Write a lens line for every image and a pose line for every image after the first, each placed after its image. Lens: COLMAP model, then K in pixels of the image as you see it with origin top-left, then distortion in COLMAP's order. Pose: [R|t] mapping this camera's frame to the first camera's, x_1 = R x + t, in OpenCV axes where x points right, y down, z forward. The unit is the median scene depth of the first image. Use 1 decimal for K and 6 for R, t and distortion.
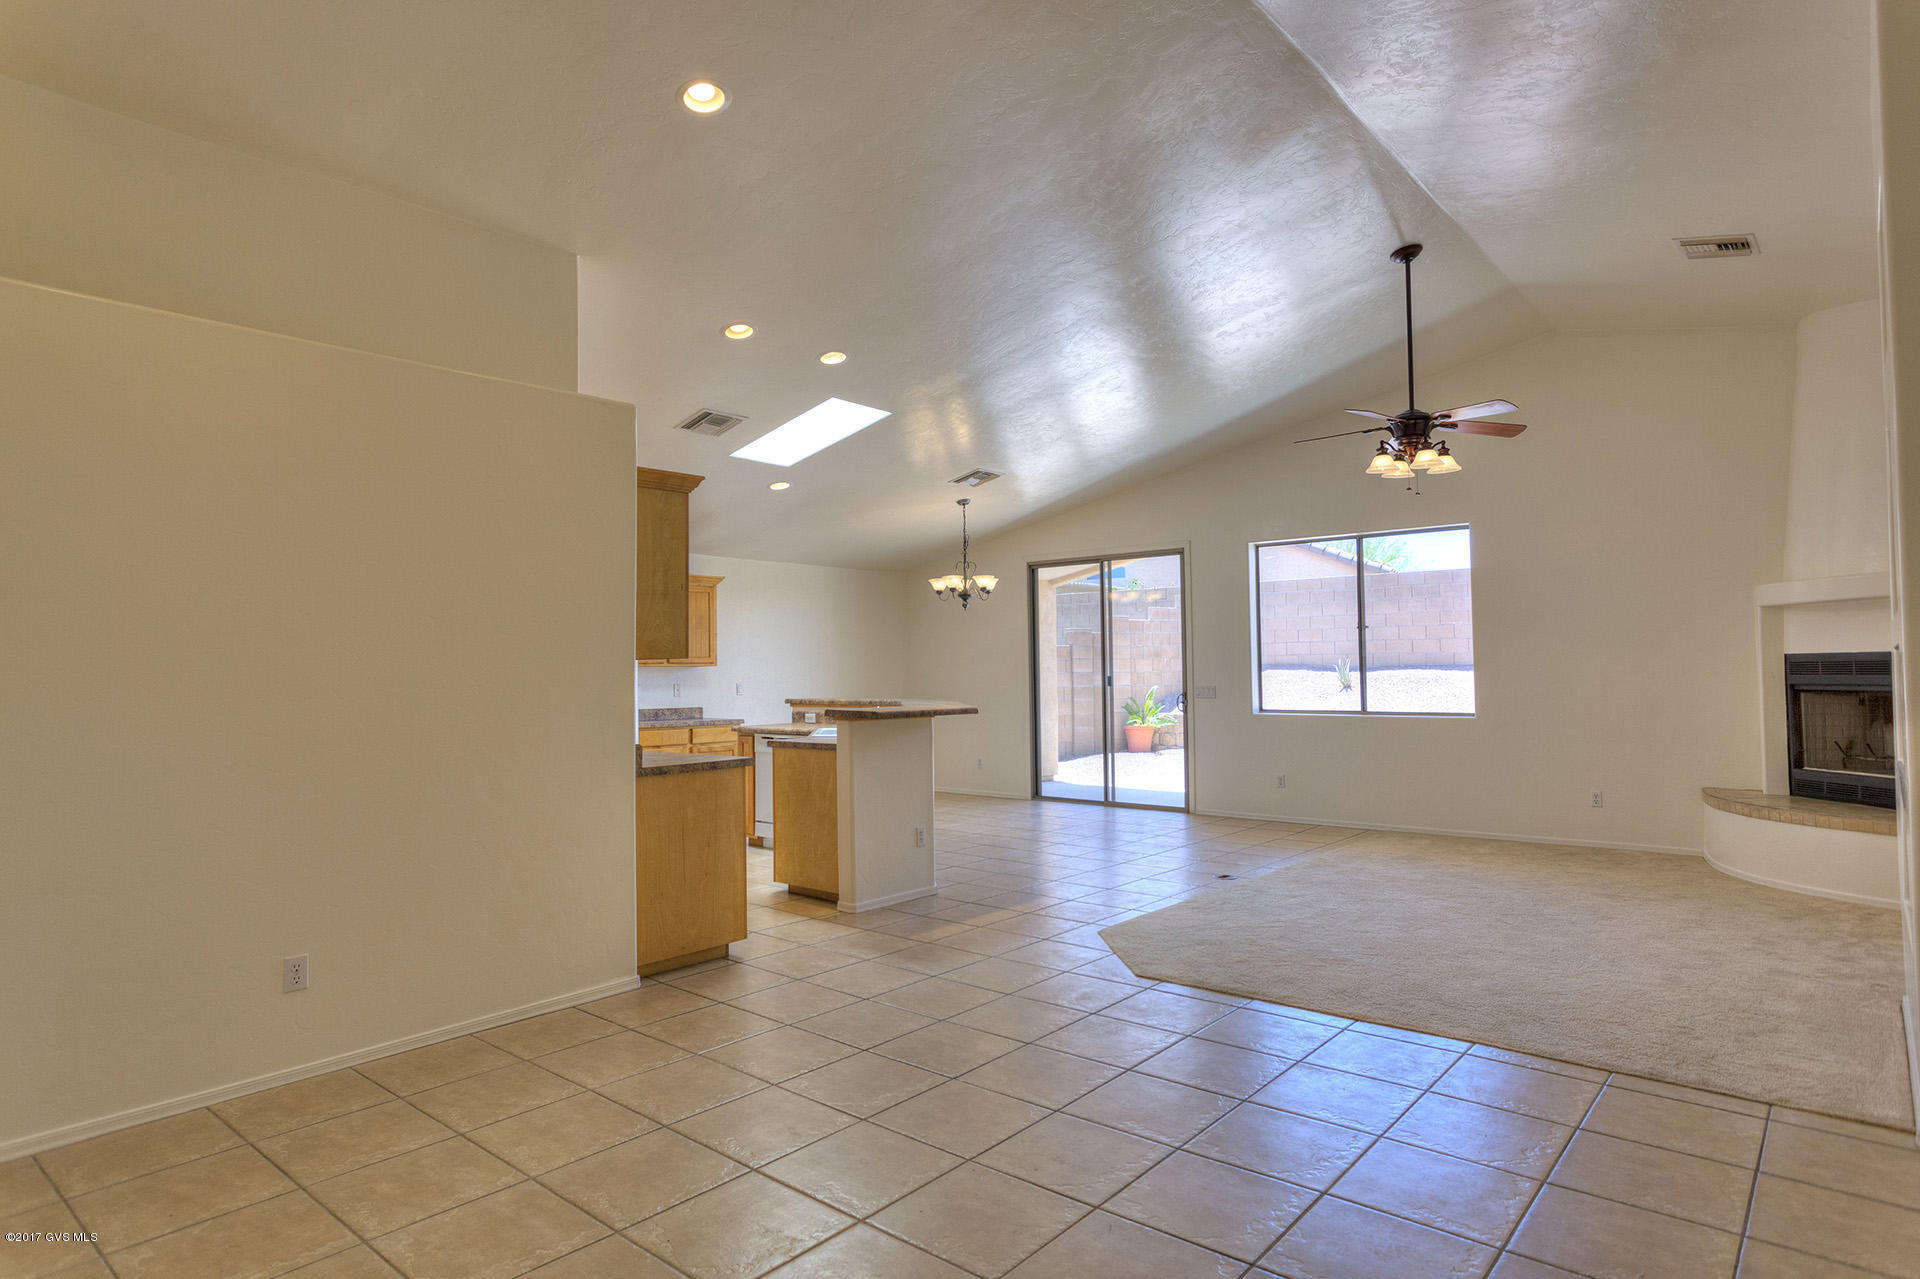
lens RADIAL K [[1071.0, 0, 959.4], [0, 1071.0, 639.6], [0, 0, 1]] dist [-0.001135, -0.000025]
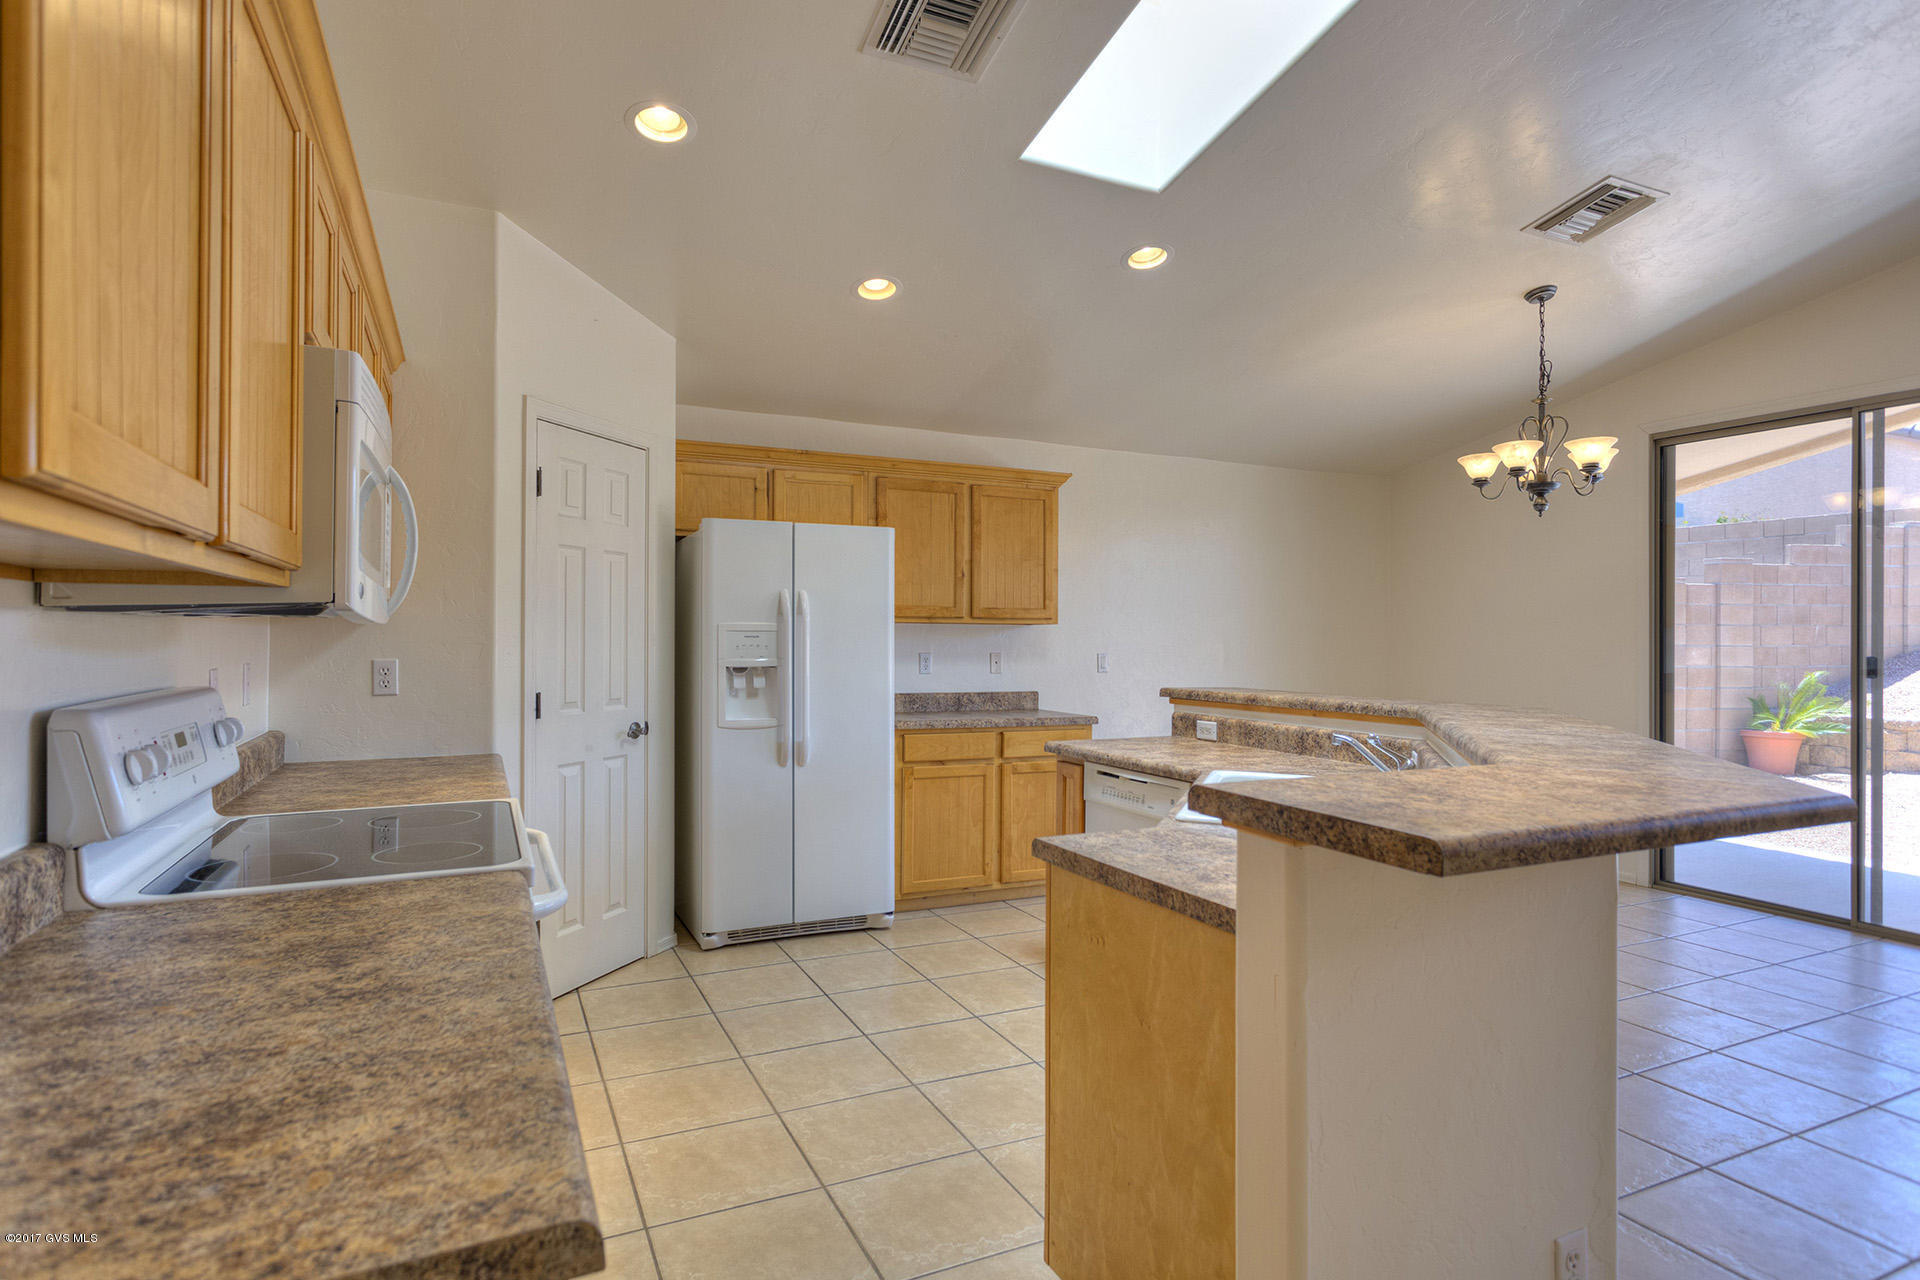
lens RADIAL K [[1007.3, 0, 955.2], [0, 1007.3, 631.9], [0, 0, 1]] dist [-0.003244, -0.000695]
pose [[0.911121, 0.014609, -0.411879, -0.048459], [-0.003919, 0.999634, 0.026786, 0.014228], [0.412119, -0.022791, 0.910845, 0.472779]]
